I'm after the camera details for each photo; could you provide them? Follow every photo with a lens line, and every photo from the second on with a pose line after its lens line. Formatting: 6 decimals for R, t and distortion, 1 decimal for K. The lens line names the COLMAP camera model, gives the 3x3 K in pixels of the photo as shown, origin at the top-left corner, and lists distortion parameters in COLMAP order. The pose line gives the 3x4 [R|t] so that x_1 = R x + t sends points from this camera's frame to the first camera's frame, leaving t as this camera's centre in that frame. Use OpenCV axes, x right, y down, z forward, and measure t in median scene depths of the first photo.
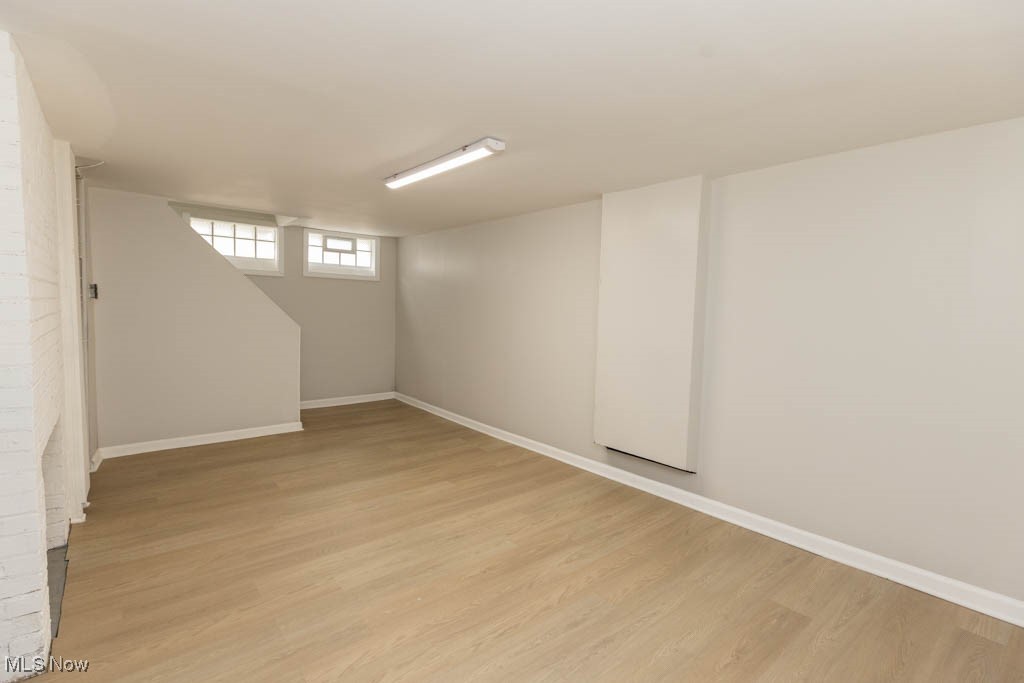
lens RADIAL K [[482.8, 0, 508.0], [0, 482.8, 339.7], [0, 0, 1]] dist [0.003877, 0.000562]
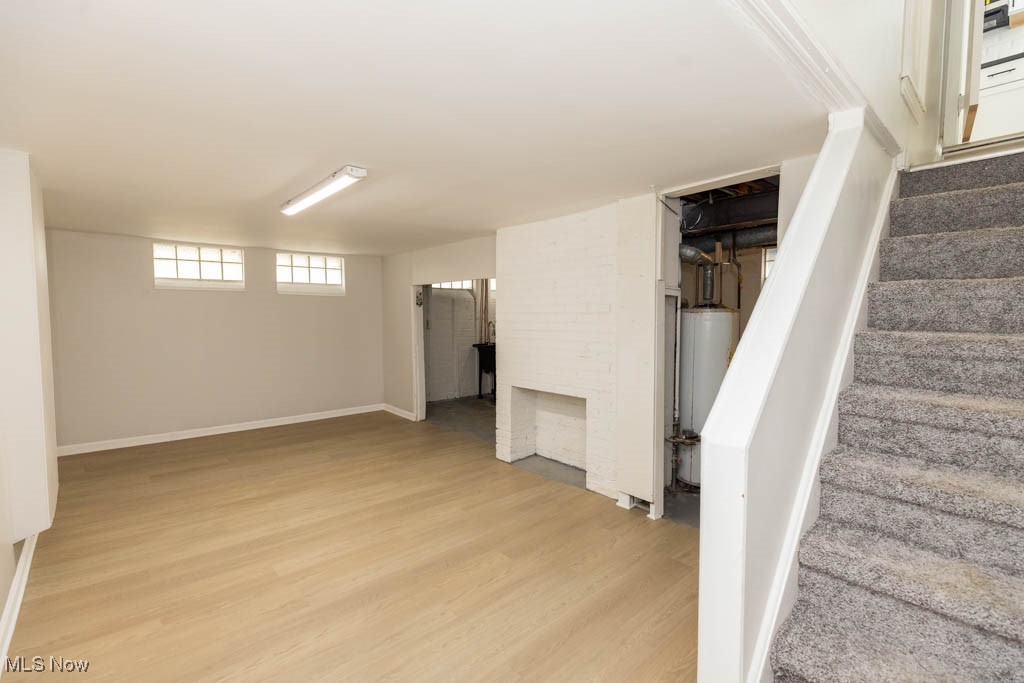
lens RADIAL K [[460.5, 0, 511.5], [0, 460.5, 337.8], [0, 0, 1]] dist [0.003569, 0.000845]
pose [[-0.998627, -0.020688, -0.048134, -0.510856], [-0.026612, 0.991686, 0.125898, -0.175558], [0.045129, 0.127006, -0.990875, 1.958882]]
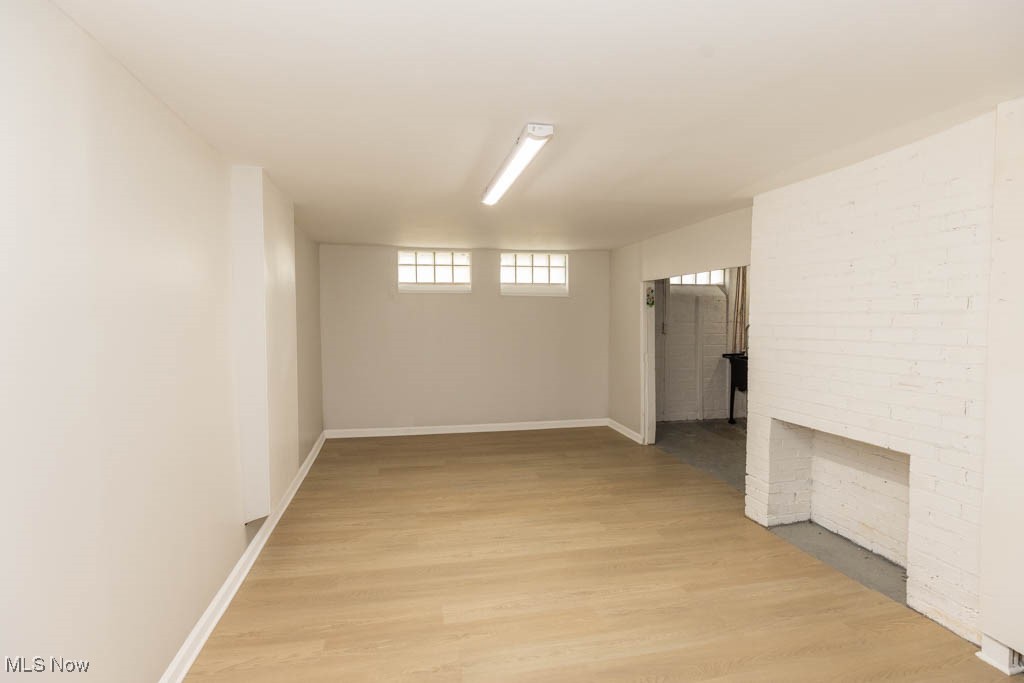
lens RADIAL K [[482.8, 0, 508.0], [0, 482.8, 339.7], [0, 0, 1]] dist [0.003877, 0.000562]
pose [[-0.888356, -0.042561, 0.457179, -0.546784], [0.016400, 0.992118, 0.124228, -0.155151], [-0.458863, 0.117856, -0.880656, 1.730890]]
